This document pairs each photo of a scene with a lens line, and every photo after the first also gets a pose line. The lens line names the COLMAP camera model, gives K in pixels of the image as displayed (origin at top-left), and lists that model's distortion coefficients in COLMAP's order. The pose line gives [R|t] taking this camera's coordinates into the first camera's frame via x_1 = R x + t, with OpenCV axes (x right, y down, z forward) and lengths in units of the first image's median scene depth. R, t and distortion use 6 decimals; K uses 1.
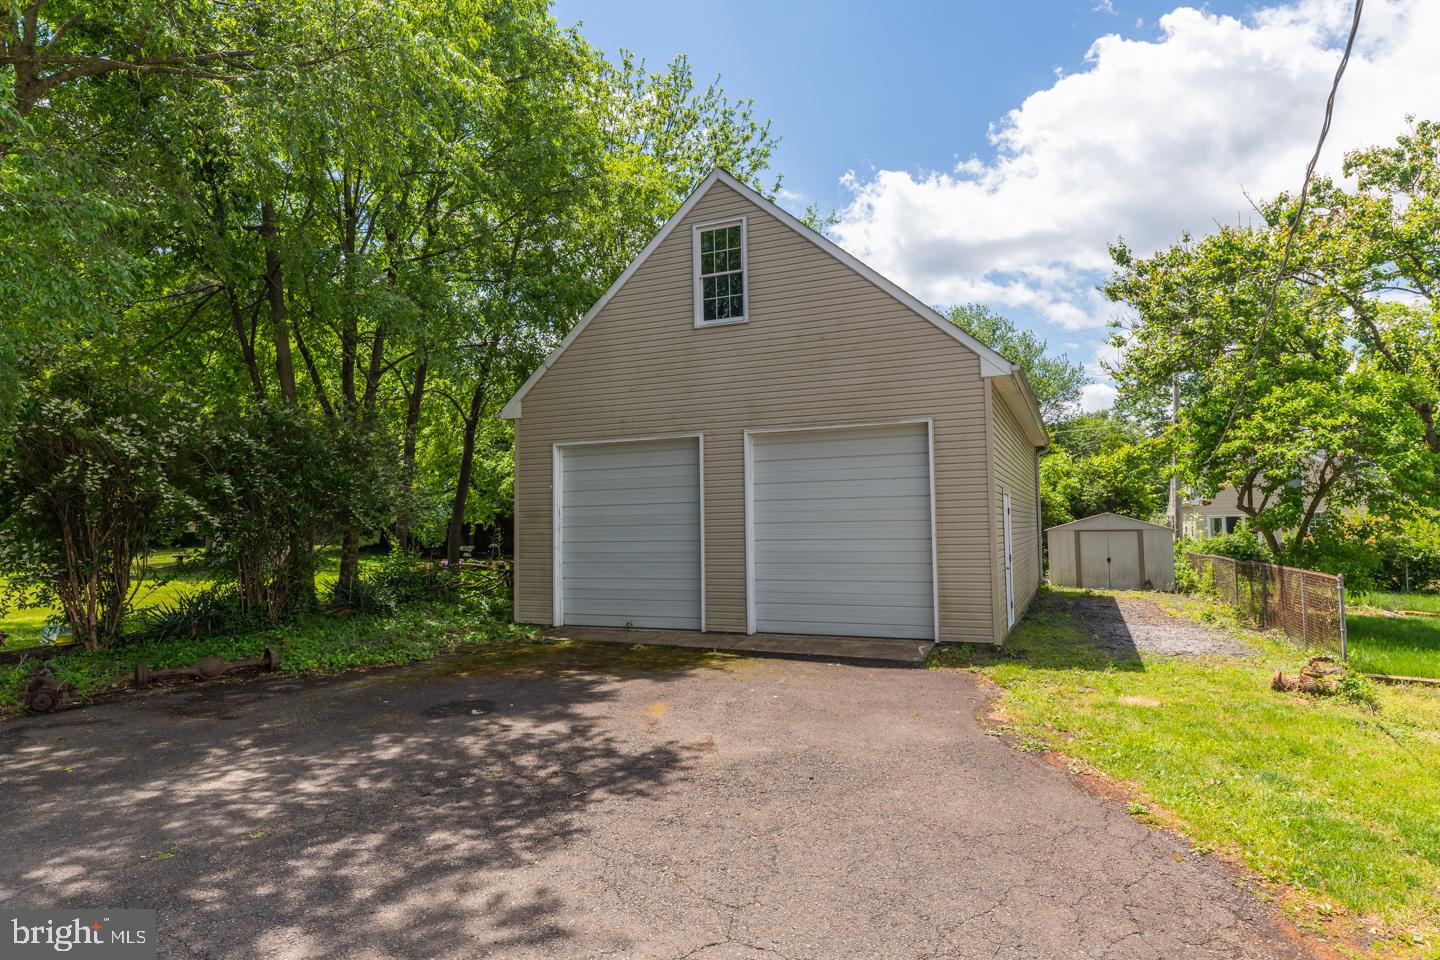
lens RADIAL K [[811.1, 0, 718.2], [0, 811.1, 475.9], [0, 0, 1]] dist [0.002084, 0.000594]
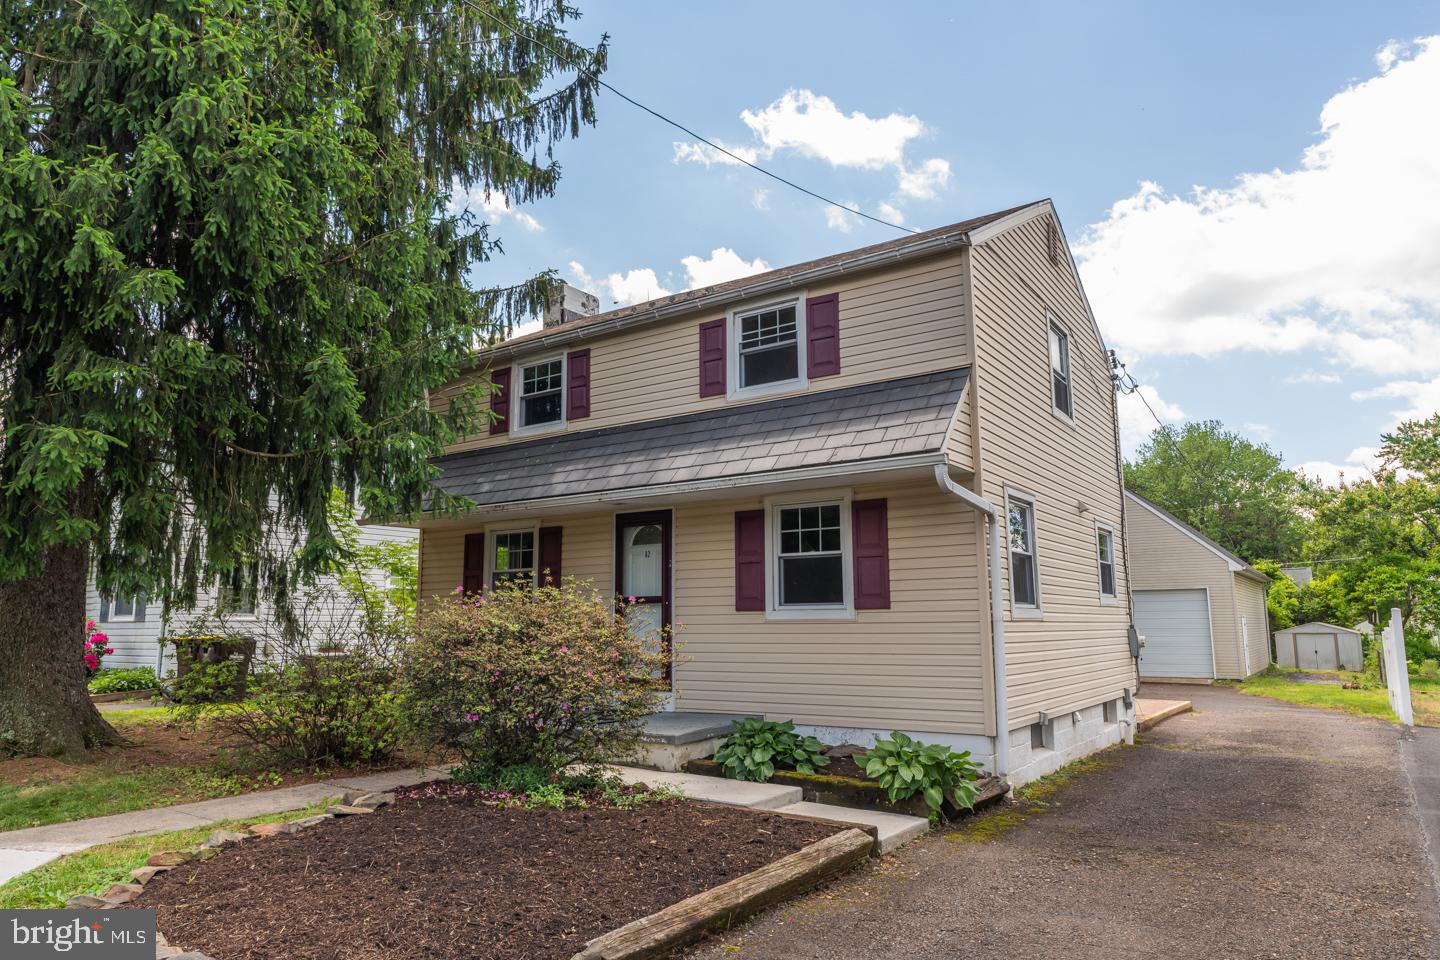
lens RADIAL K [[926.3, 0, 718.4], [0, 926.3, 476.6], [0, 0, 1]] dist [-0.001241, 0.000003]
pose [[0.983873, -0.022359, -0.177466, -0.351795], [0.005208, 0.995317, -0.096526, -0.072012], [0.178793, 0.094045, 0.979382, -1.042423]]
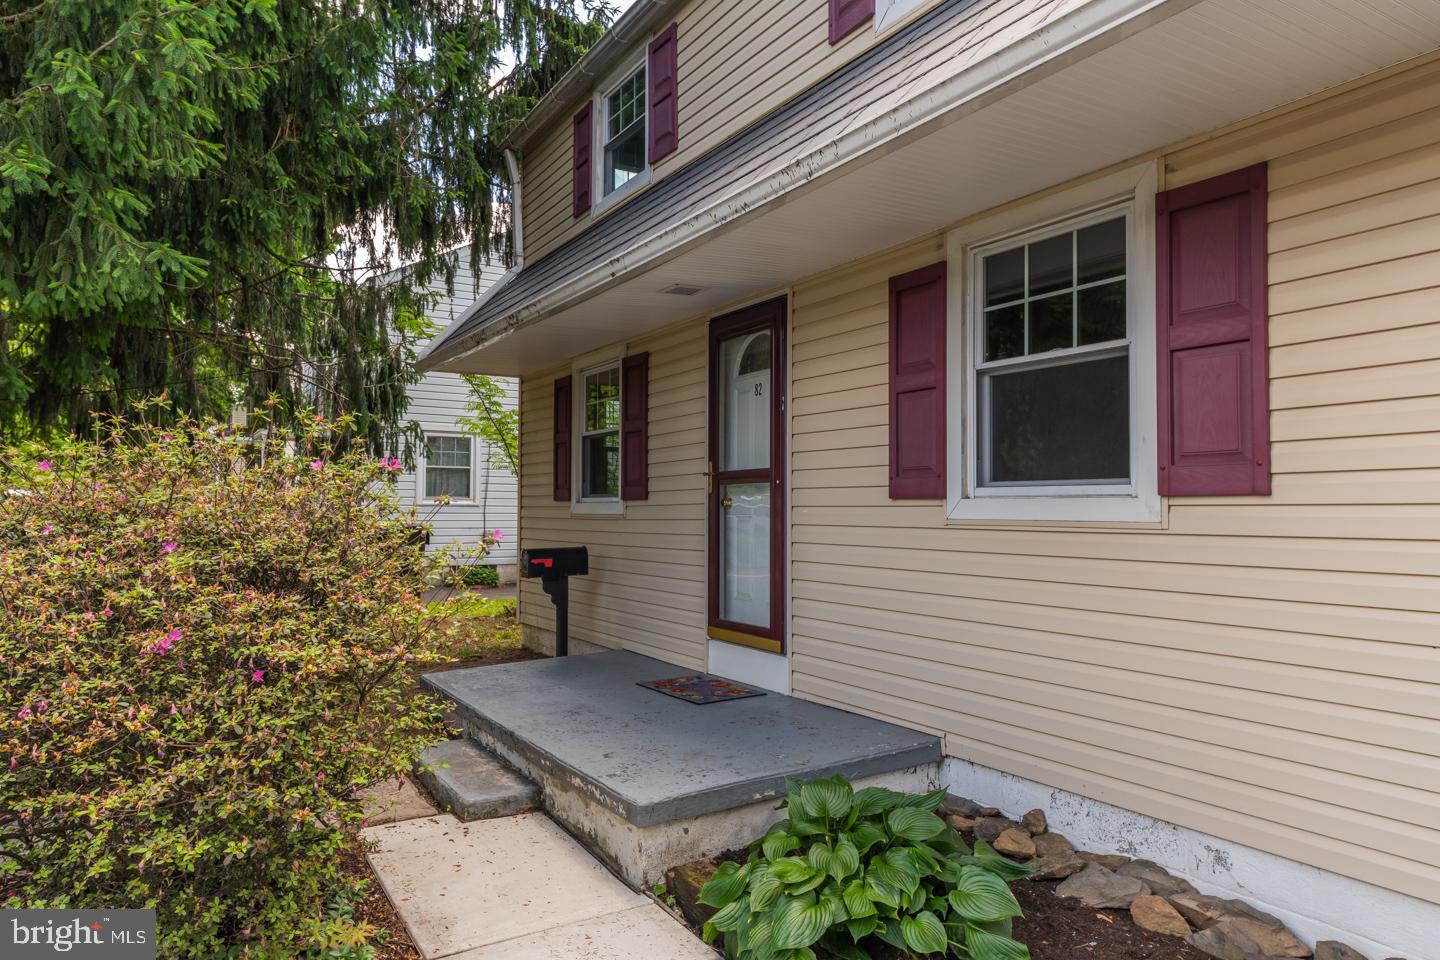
lens RADIAL K [[935.2, 0, 720.0], [0, 935.2, 480.0], [0, 0, 1]] dist [0.003138, 0.000285]
pose [[0.826328, -0.001687, -0.563186, -0.340646], [0.019339, 0.999491, 0.025381, -0.060530], [0.562856, -0.031865, 0.825940, -0.786227]]
